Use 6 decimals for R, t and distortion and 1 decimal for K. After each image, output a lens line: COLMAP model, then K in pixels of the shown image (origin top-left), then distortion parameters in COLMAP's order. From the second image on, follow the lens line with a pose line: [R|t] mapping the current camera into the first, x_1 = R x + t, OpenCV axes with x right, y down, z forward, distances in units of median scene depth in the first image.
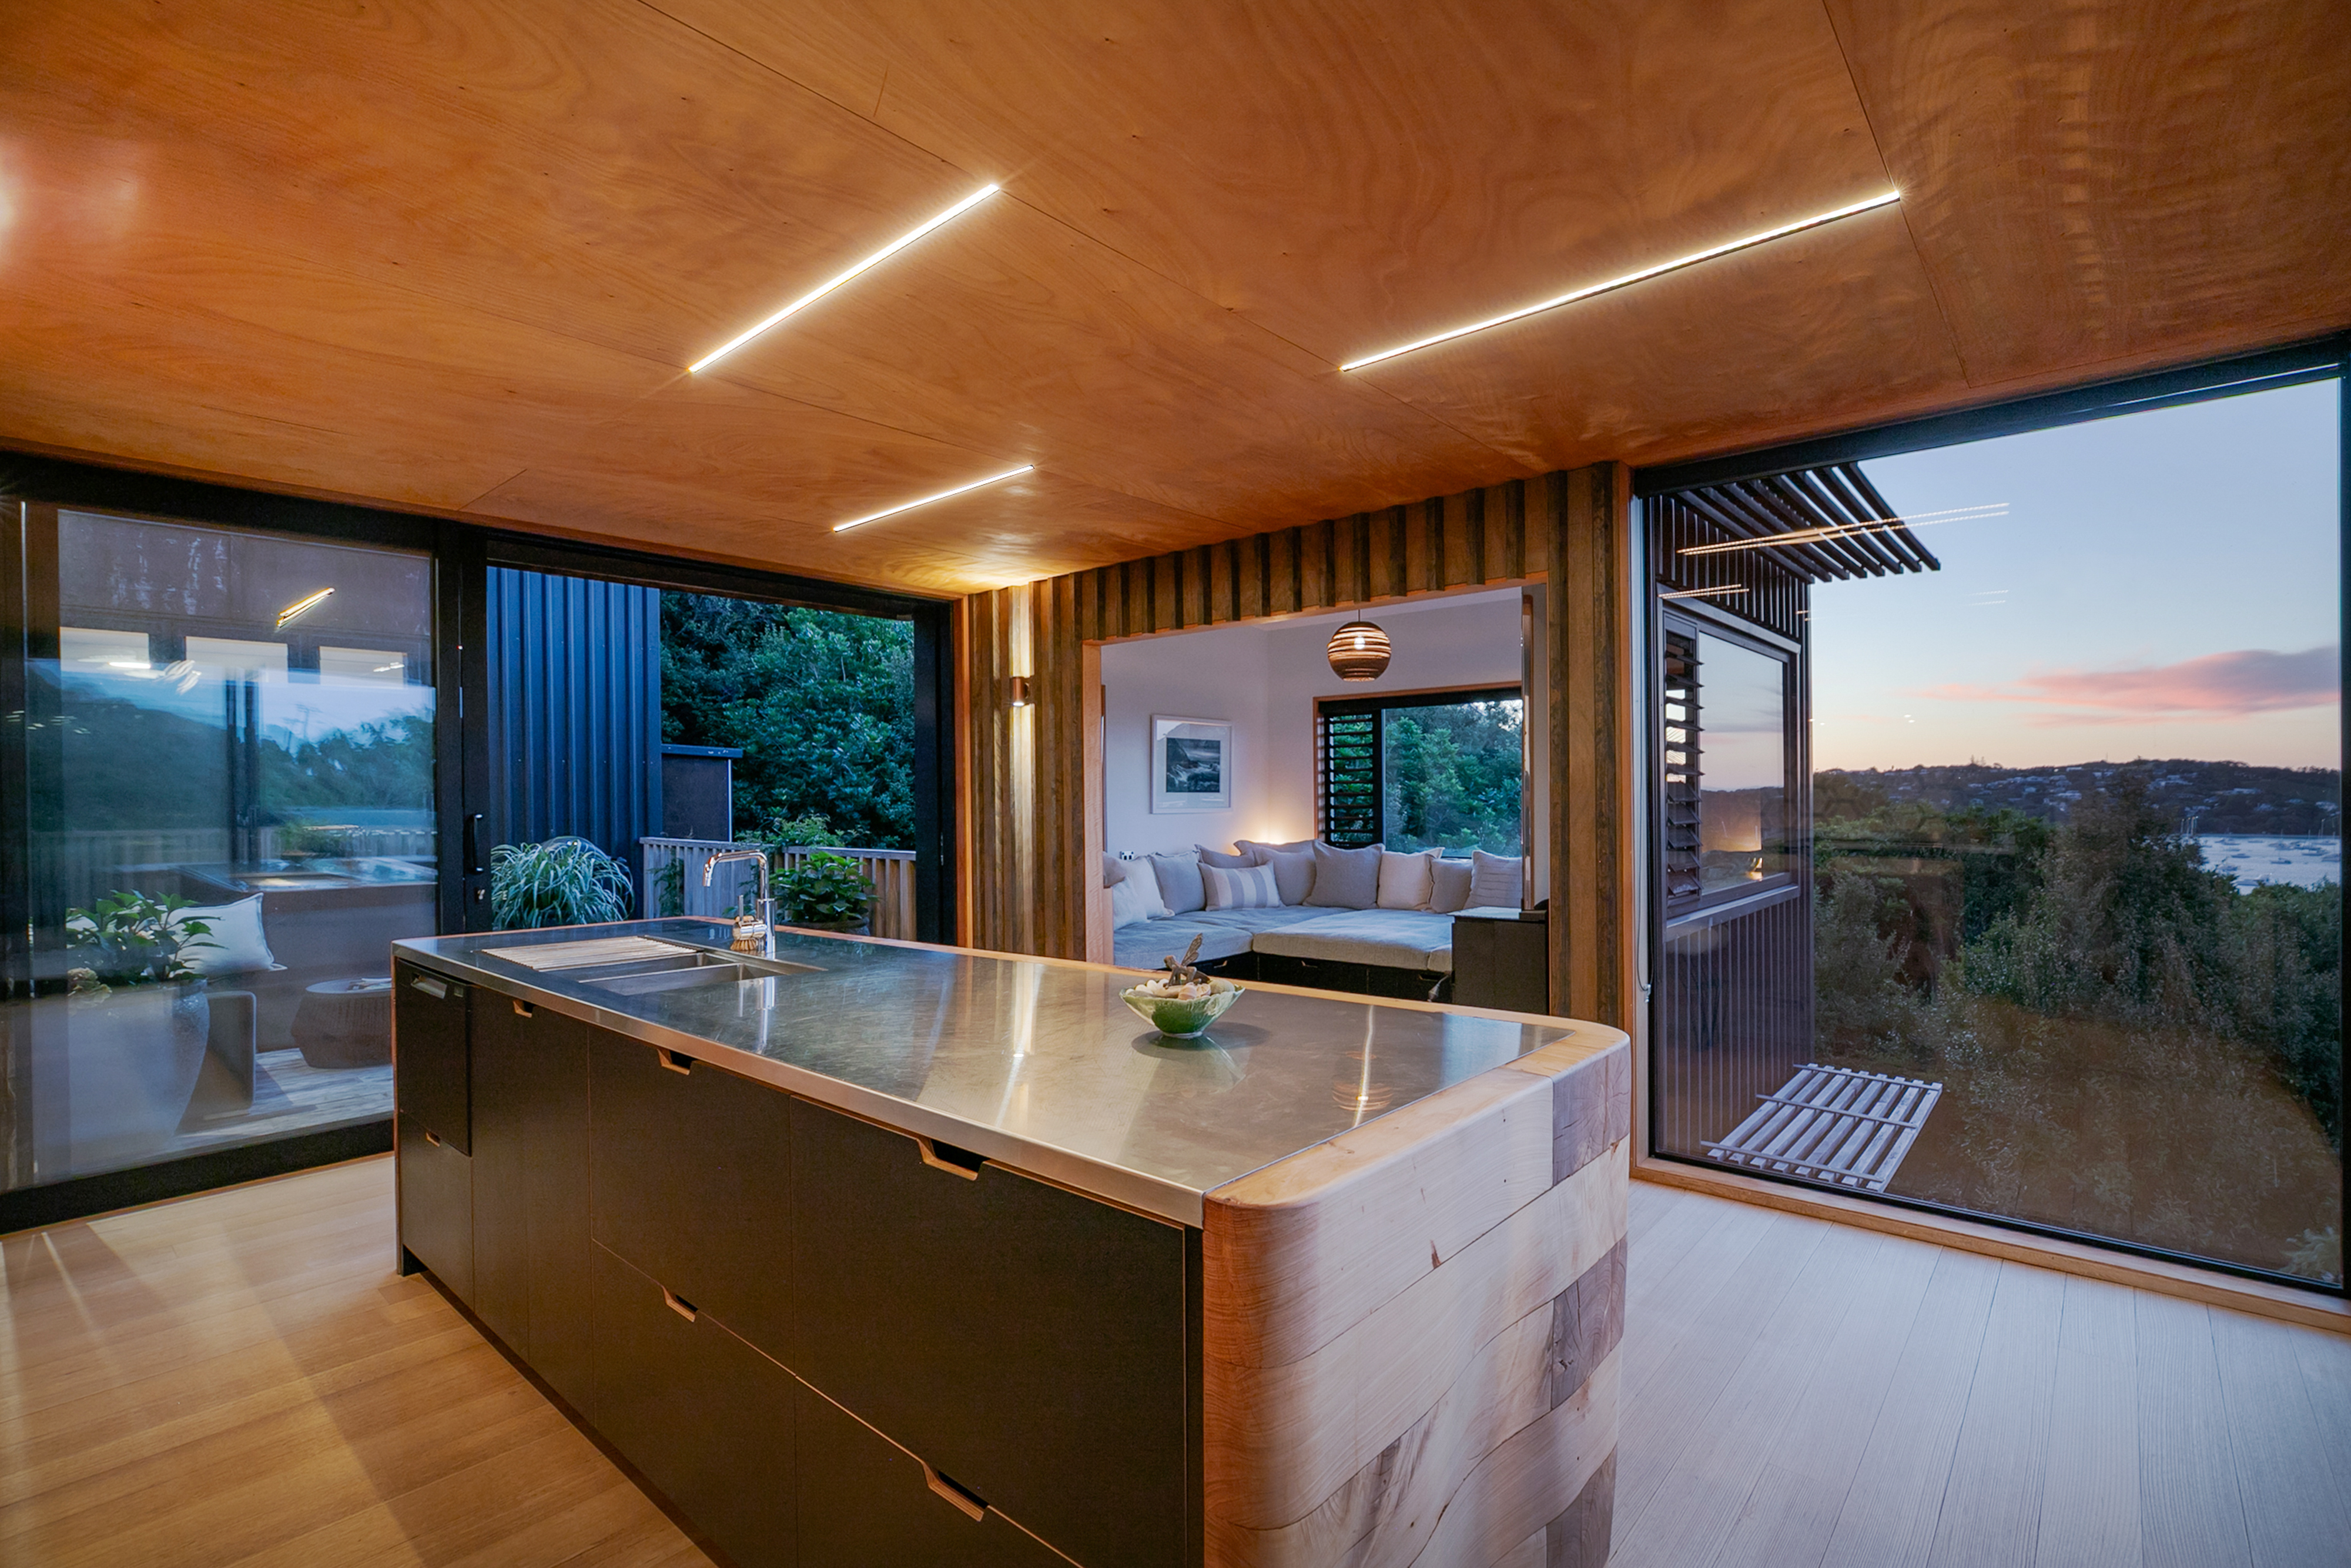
lens RADIAL K [[1078.1, 0, 1184.2], [0, 1078.1, 793.2], [0, 0, 1]] dist [0.000390, -0.000098]
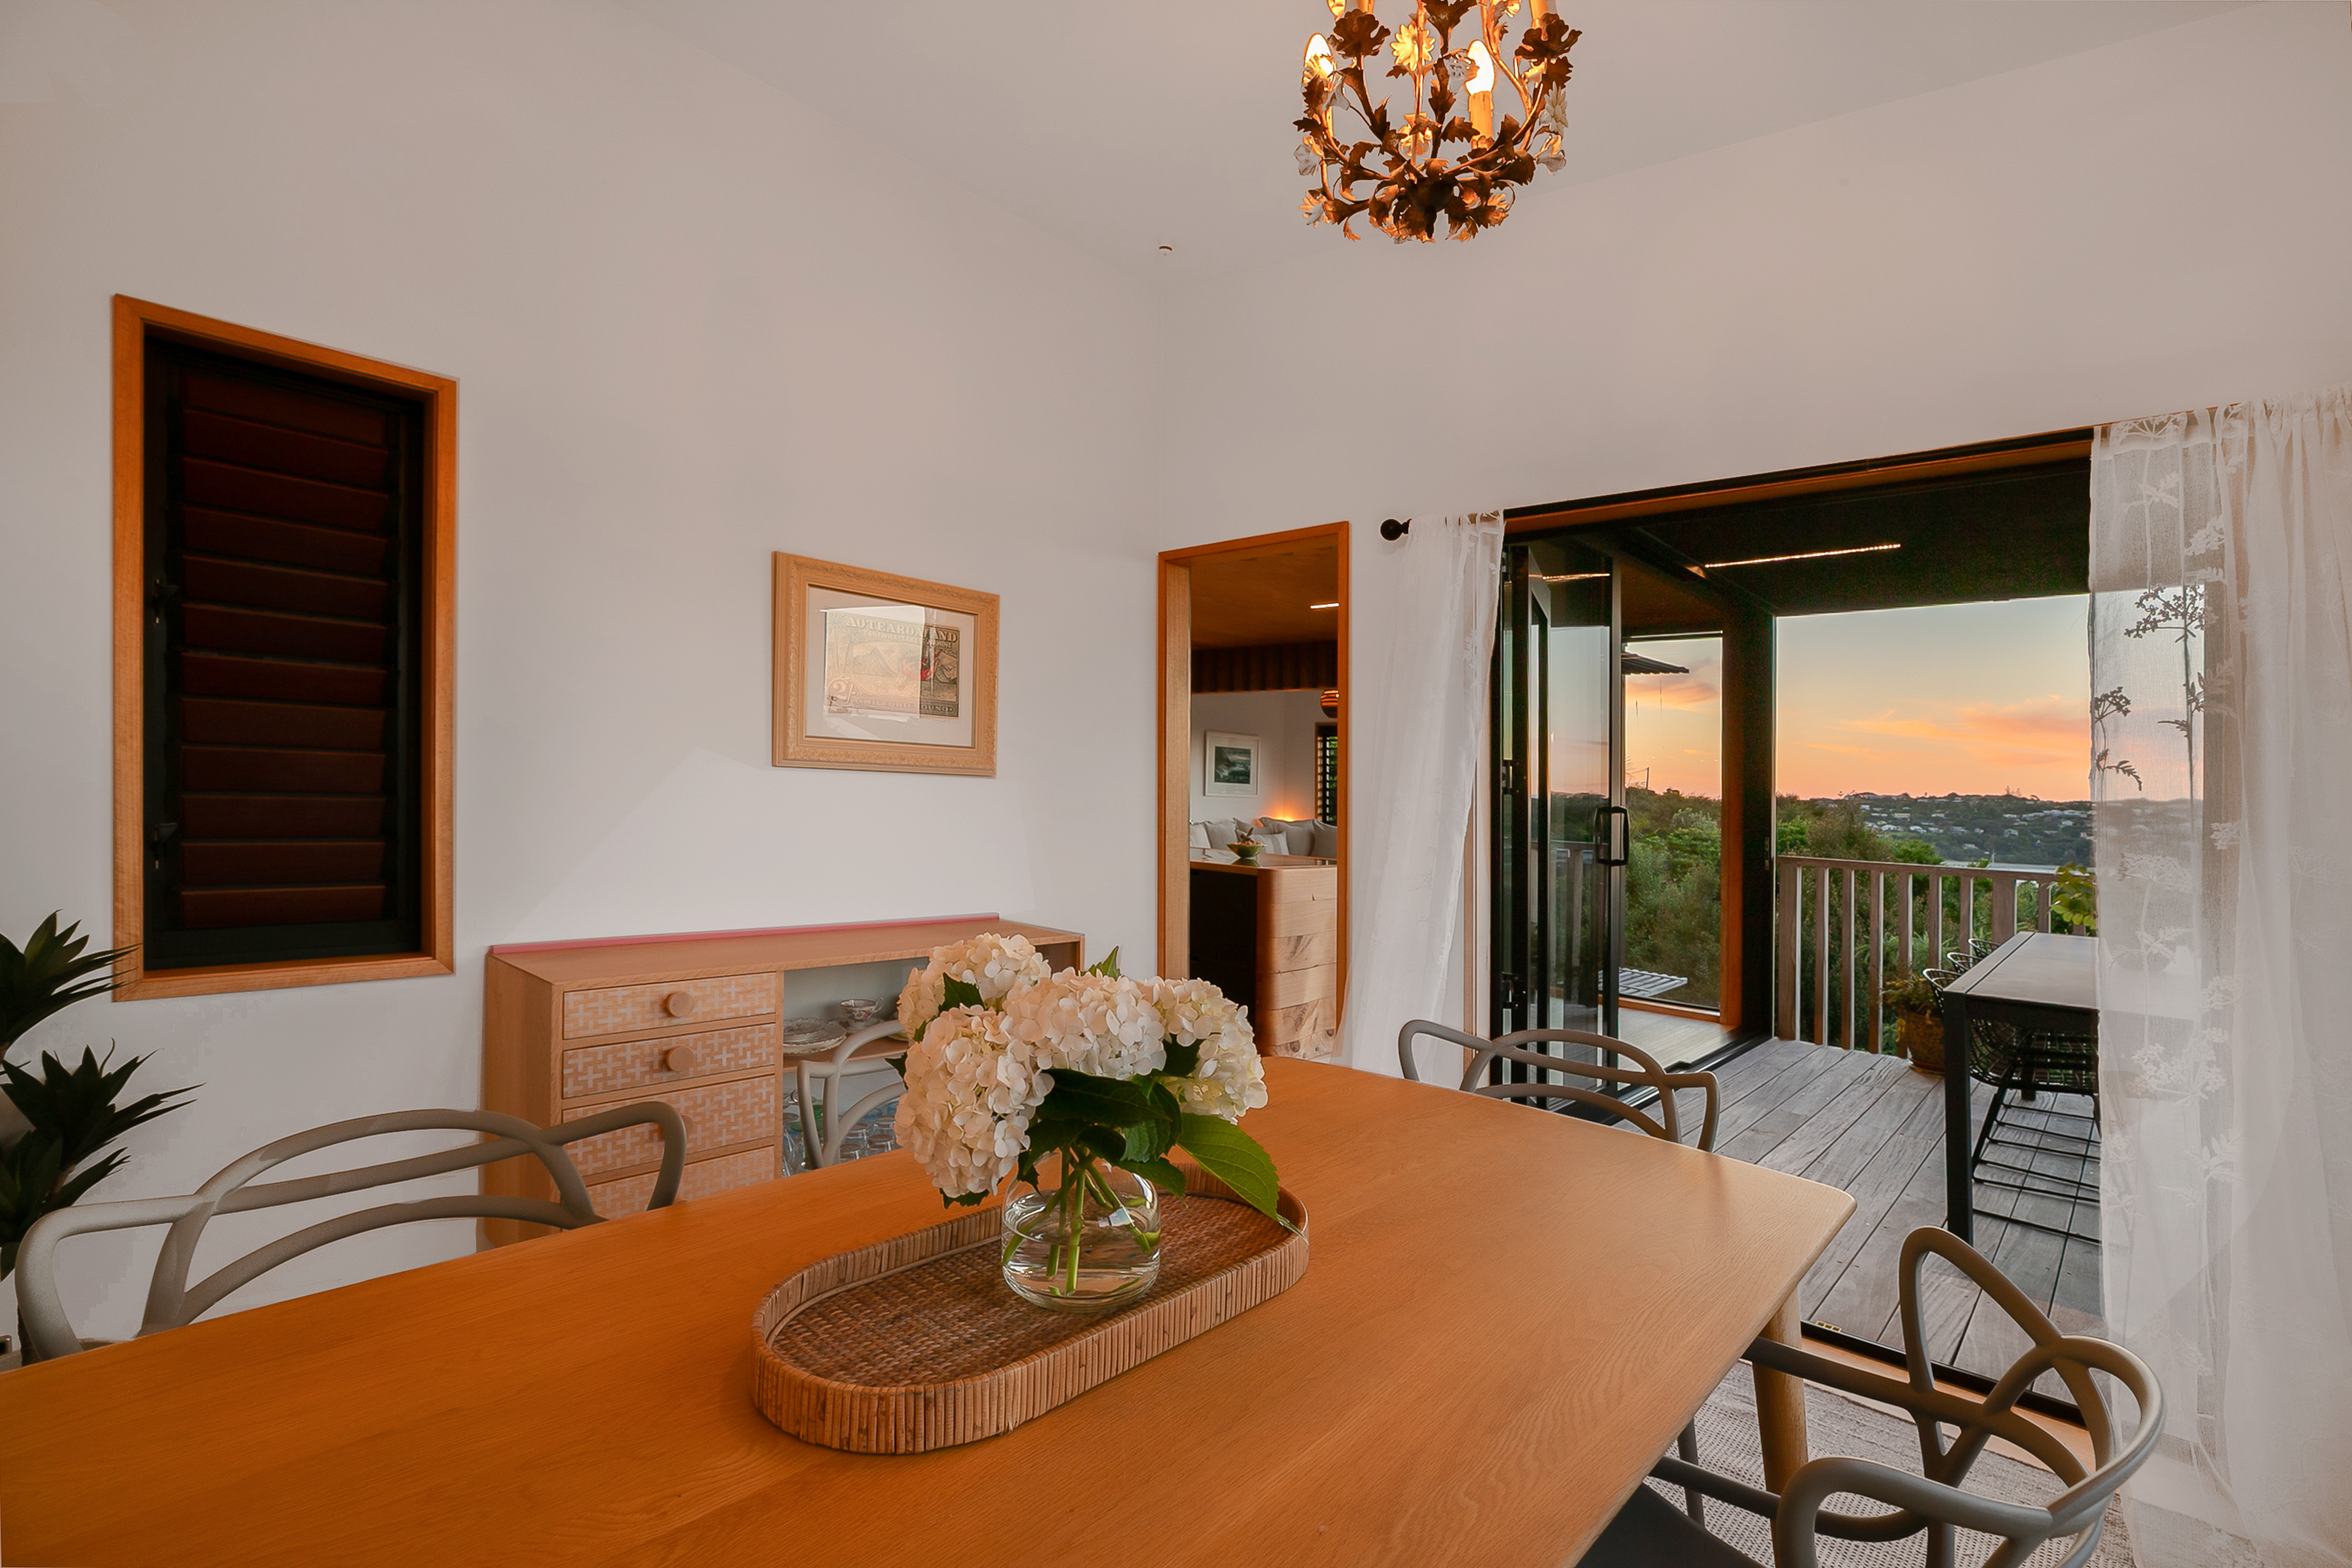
lens RADIAL K [[1078.5, 0, 1176.7], [0, 1078.5, 775.0], [0, 0, 1]] dist [0.000390, -0.000098]
pose [[0.998784, 0.041672, -0.026329, -0.033083], [-0.042030, 0.999029, -0.013174, 0.010996], [0.025755, 0.014265, 0.999567, -0.515264]]
